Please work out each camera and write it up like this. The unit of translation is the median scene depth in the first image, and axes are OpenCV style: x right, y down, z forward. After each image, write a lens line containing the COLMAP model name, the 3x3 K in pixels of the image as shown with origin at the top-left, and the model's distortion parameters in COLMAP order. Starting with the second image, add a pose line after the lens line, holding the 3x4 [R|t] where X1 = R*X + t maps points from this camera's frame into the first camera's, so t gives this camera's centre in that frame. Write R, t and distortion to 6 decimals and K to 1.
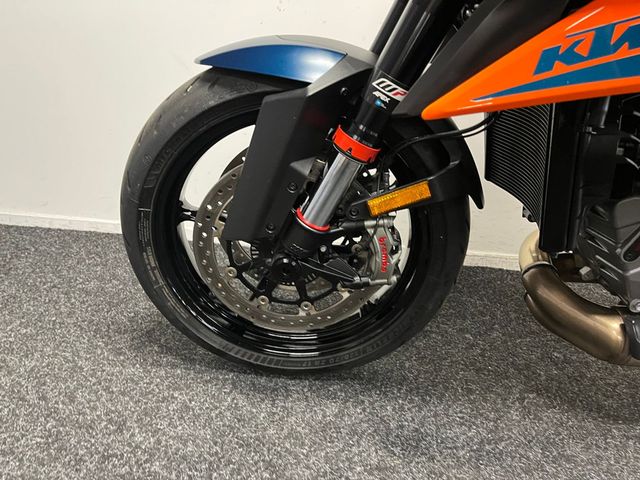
lens RADIAL K [[489.3, 0, 320.0], [0, 489.3, 240.0], [0, 0, 1]] dist [0.066180, -0.102165]
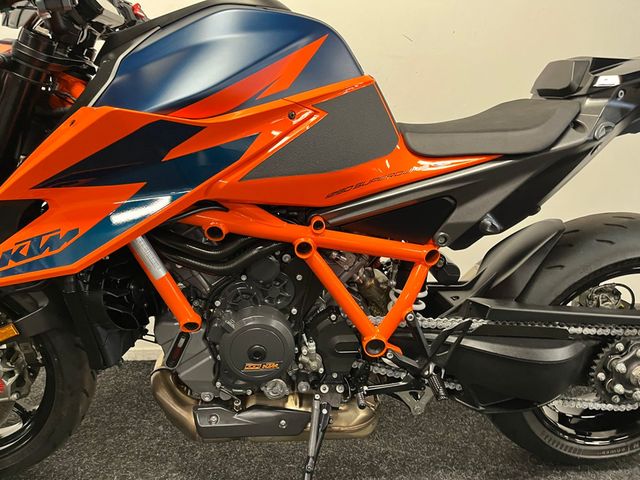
lens RADIAL K [[489.3, 0, 320.0], [0, 489.3, 240.0], [0, 0, 1]] dist [0.066180, -0.102165]
pose [[0.985866, -0.063150, 0.155179, 0.787711], [0.086069, 0.985574, -0.145723, -0.068689], [-0.143738, 0.157019, 0.977079, -0.454789]]
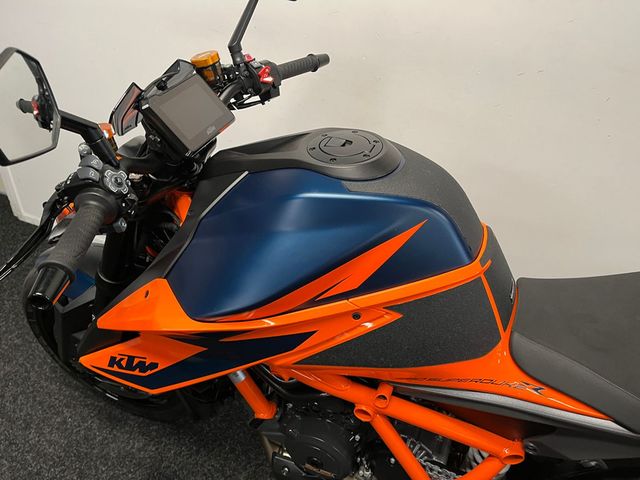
lens RADIAL K [[482.2, 0, 324.9], [0, 482.2, 240.9], [0, 0, 1]] dist [0.053123, -0.067241]
pose [[0.954066, 0.159258, -0.253762, 1.073593], [-0.107500, 0.972584, 0.206215, -0.844067], [0.279646, -0.169463, 0.945029, -0.308921]]
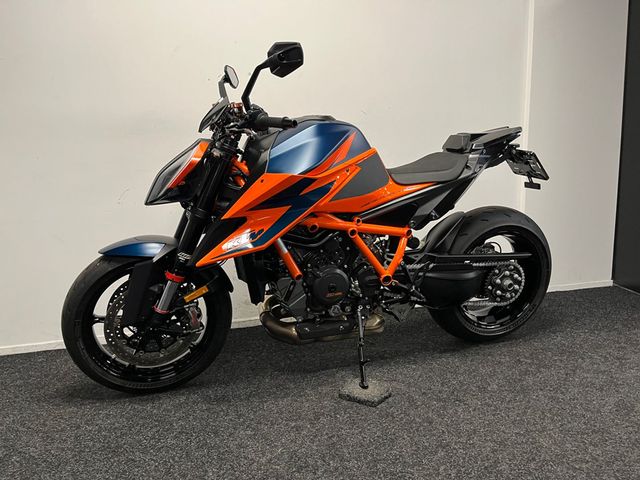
lens RADIAL K [[482.2, 0, 324.9], [0, 482.2, 240.9], [0, 0, 1]] dist [0.053123, -0.067241]
pose [[0.923036, -0.138357, 0.358974, -0.078396], [0.206482, 0.965476, -0.158812, 0.171246], [-0.324608, 0.220710, 0.919737, -1.459929]]
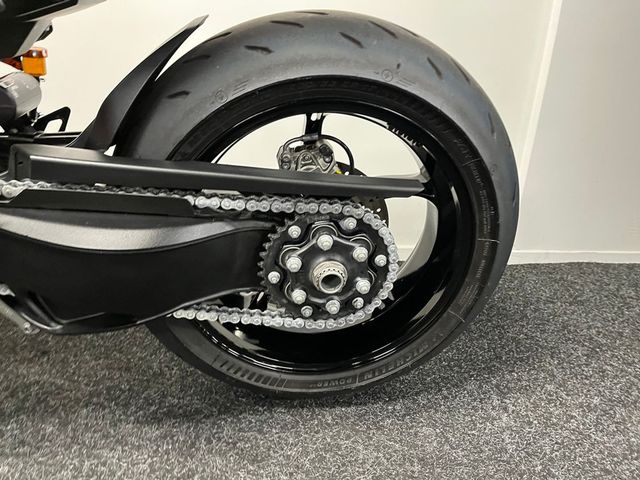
lens RADIAL K [[489.3, 0, 320.0], [0, 489.3, 240.0], [0, 0, 1]] dist [0.066180, -0.102165]
pose [[0.982198, -0.081895, 0.169059, 1.735744], [0.077111, 0.996419, 0.034683, 0.089669], [-0.171294, -0.021030, 0.984996, -0.017841]]
